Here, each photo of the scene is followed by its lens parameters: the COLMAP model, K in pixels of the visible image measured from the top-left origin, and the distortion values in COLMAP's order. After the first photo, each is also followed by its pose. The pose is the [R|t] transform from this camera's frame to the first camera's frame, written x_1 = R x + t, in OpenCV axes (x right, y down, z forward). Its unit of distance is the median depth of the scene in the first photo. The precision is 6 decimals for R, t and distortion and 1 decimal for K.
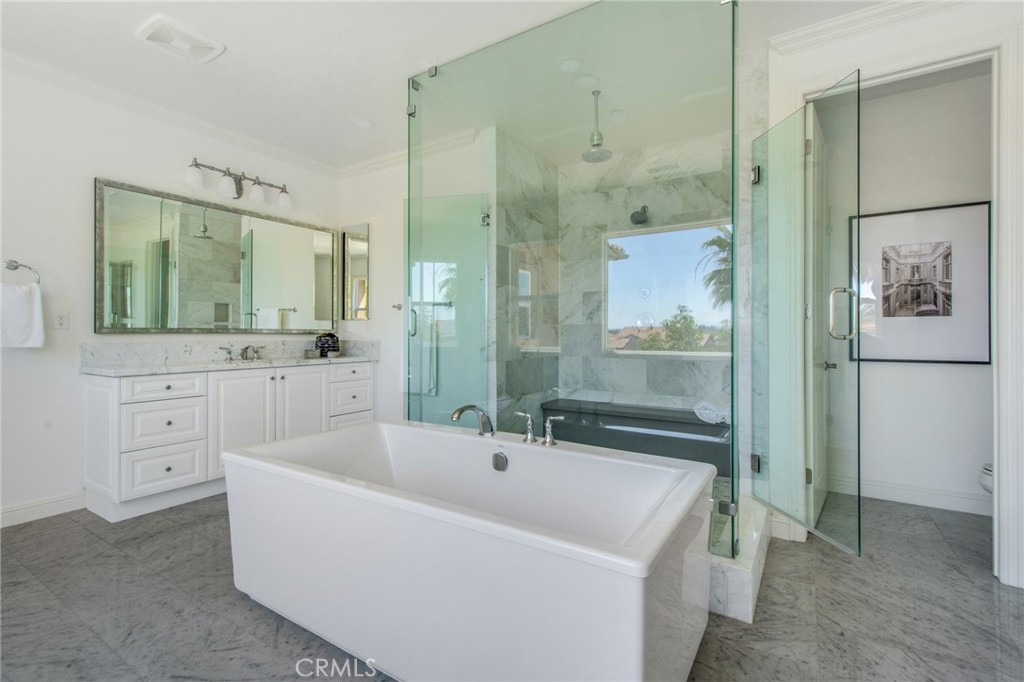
lens RADIAL K [[452.3, 0, 517.1], [0, 452.3, 335.0], [0, 0, 1]] dist [0.012293, -0.000214]
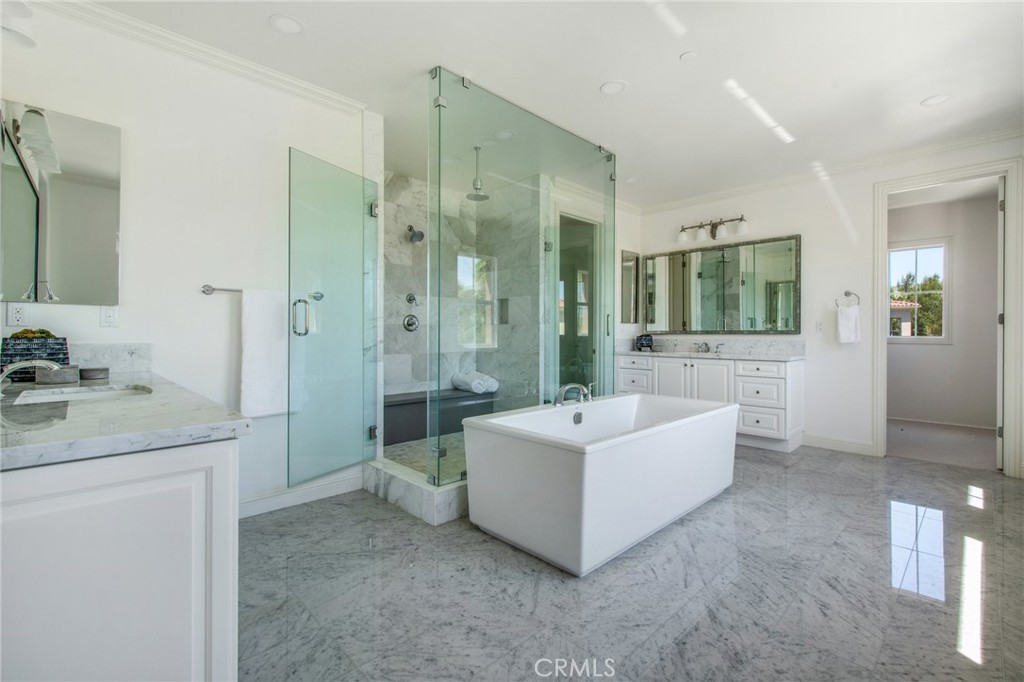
lens RADIAL K [[452.3, 0, 517.1], [0, 452.3, 335.0], [0, 0, 1]] dist [0.012293, -0.000214]
pose [[0.234228, -0.003851, 0.972174, -1.326490], [-0.006793, 0.999961, 0.005598, -0.006520], [-0.972158, -0.007915, 0.234193, 0.715179]]
